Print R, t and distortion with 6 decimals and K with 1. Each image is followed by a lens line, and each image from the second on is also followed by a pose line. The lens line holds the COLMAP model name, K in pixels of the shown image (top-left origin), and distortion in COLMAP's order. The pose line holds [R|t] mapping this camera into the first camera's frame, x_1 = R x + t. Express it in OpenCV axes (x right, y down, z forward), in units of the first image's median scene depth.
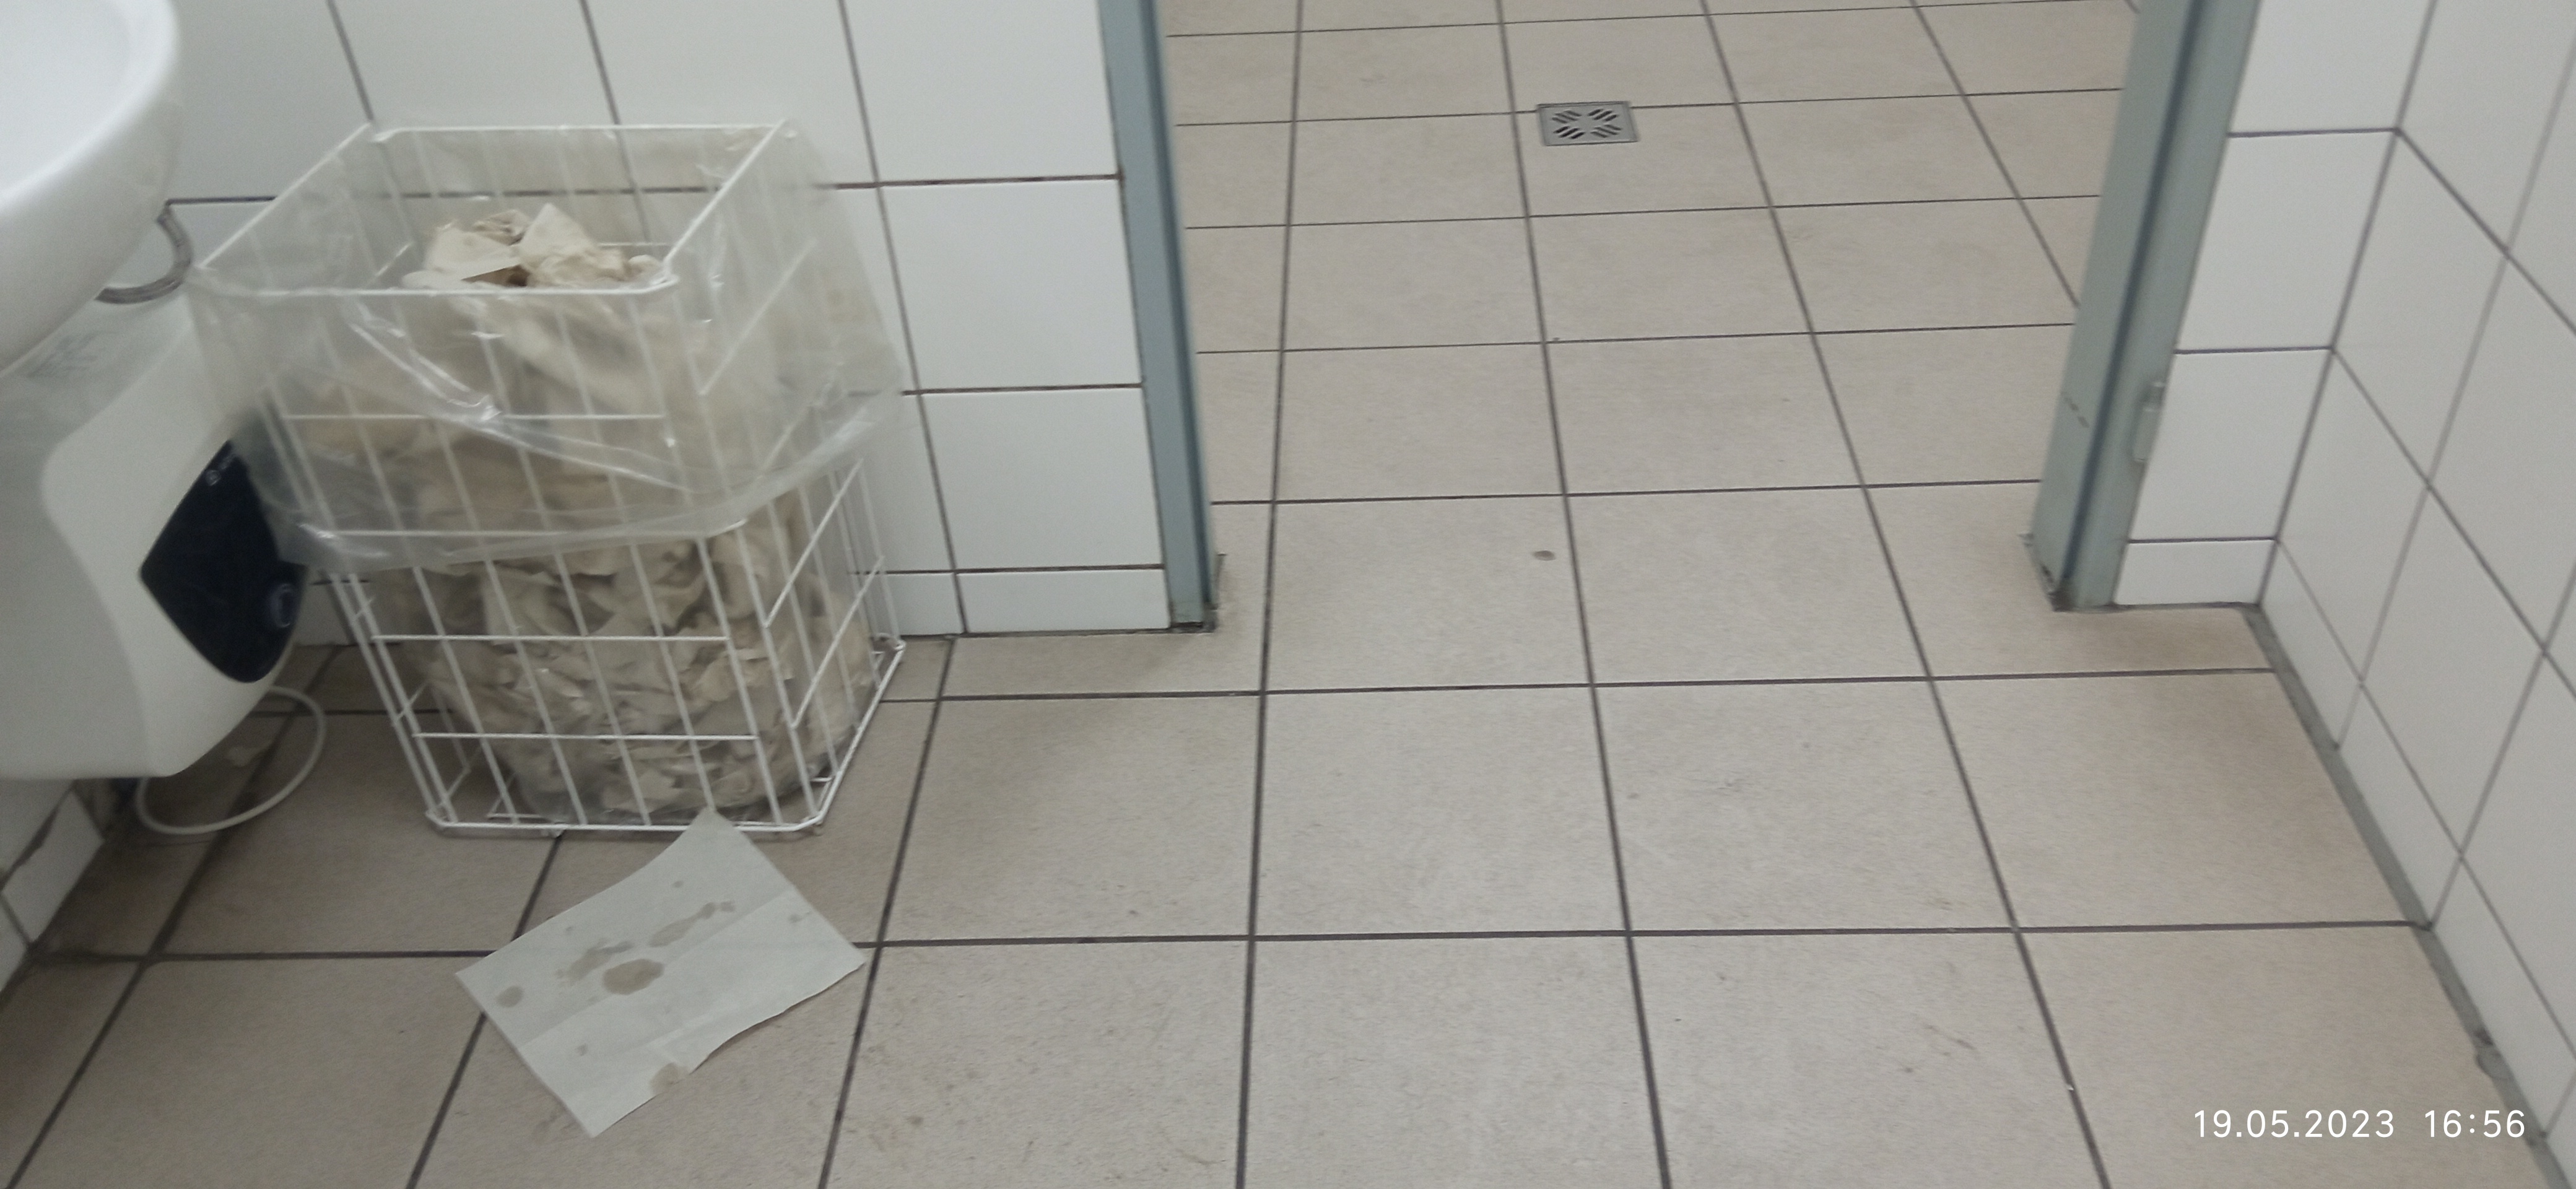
lens RADIAL K [[2040.5, 0, 1288.0], [0, 2040.5, 594.5], [0, 0, 1]] dist [-0.030011, -0.003009]
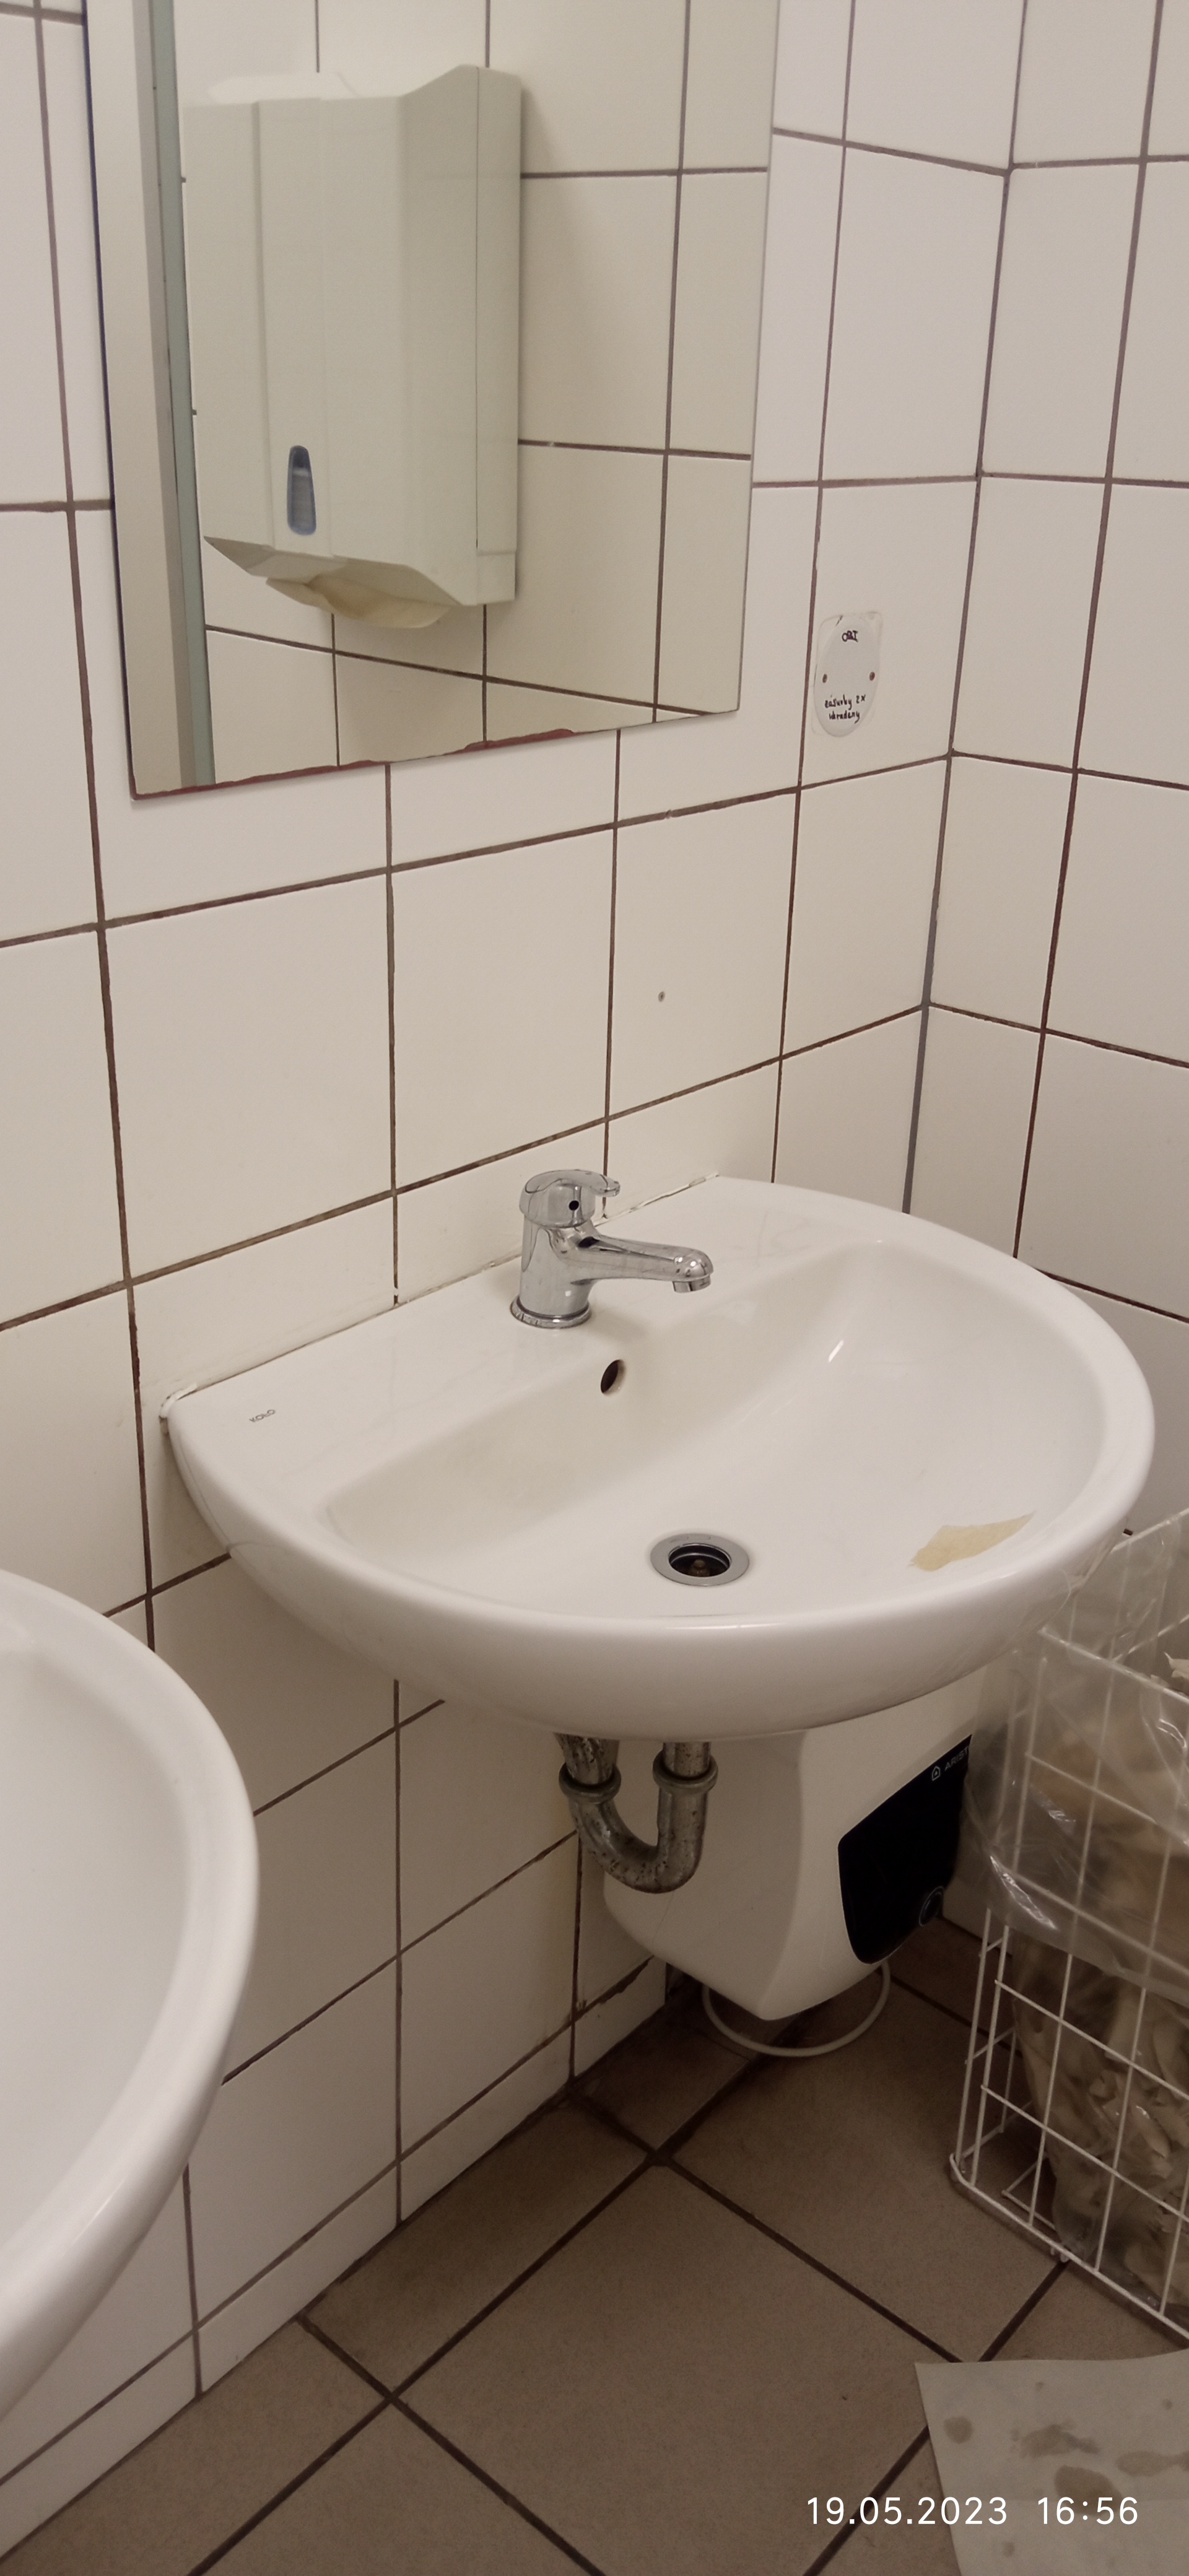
lens RADIAL K [[2040.5, 0, 594.5], [0, 2040.5, 1288.0], [0, 0, 1]] dist [-0.030011, -0.003009]
pose [[0.758539, 0.326291, -0.564050, -0.159322], [-0.453170, 0.886152, -0.096807, -0.090567], [0.468247, 0.329043, 0.820046, 0.014240]]
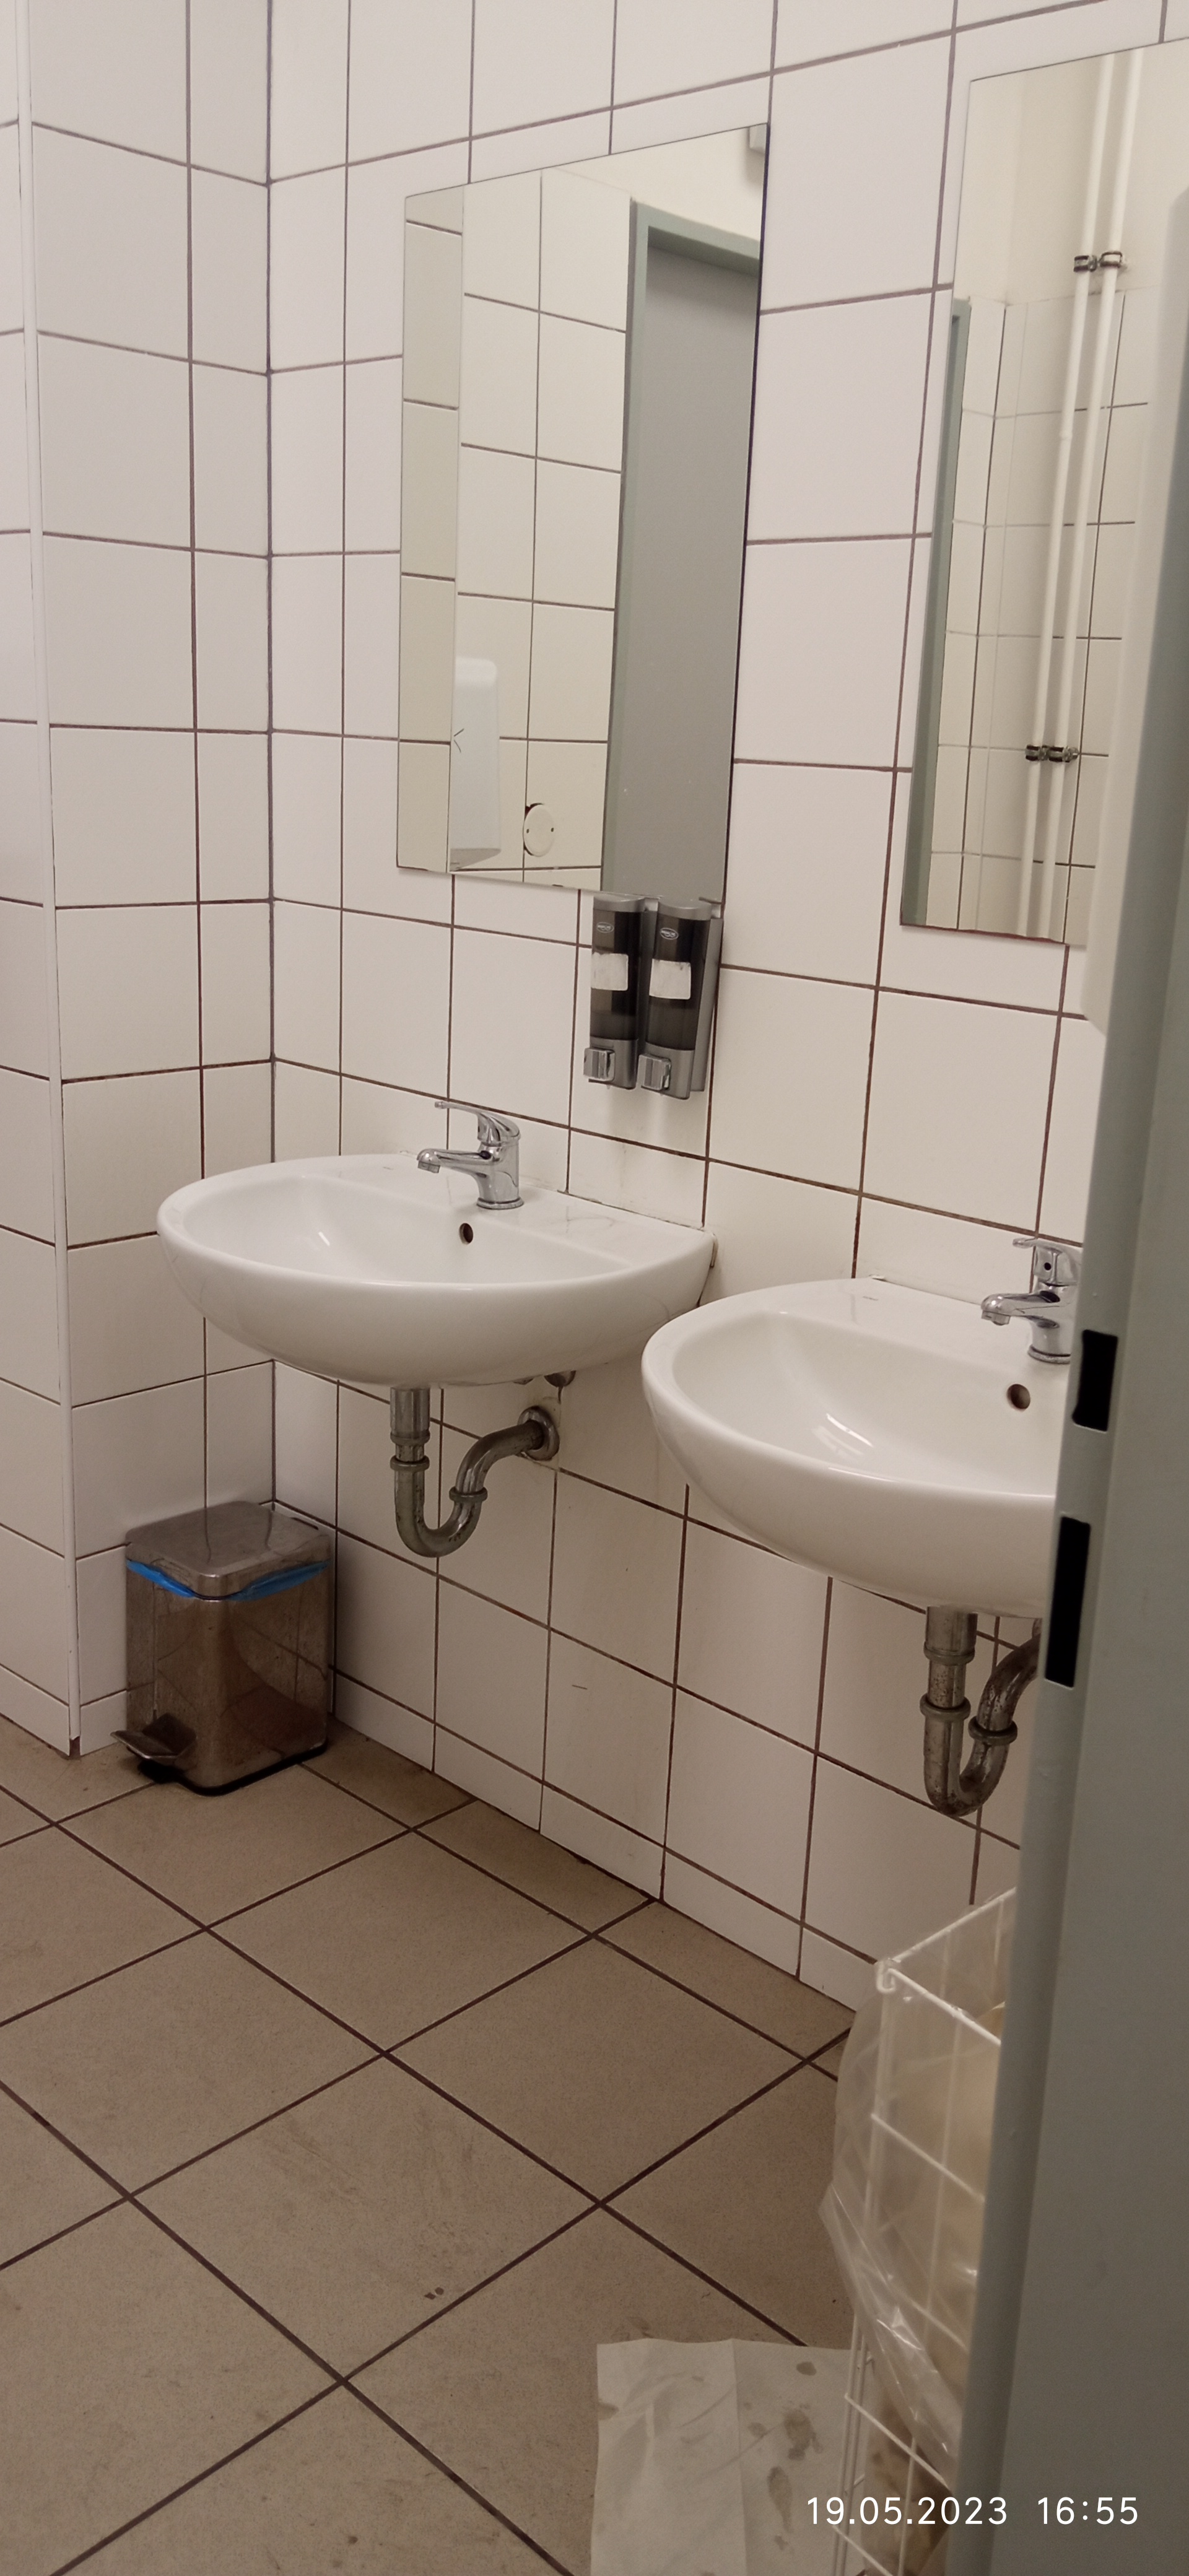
lens RADIAL K [[2040.5, 0, 594.5], [0, 2040.5, 1288.0], [0, 0, 1]] dist [-0.030011, -0.003009]
pose [[-0.678461, 0.222387, -0.700167, 0.292369], [-0.460268, 0.614155, 0.641067, -0.745309], [0.572576, 0.757204, -0.314322, 0.820940]]
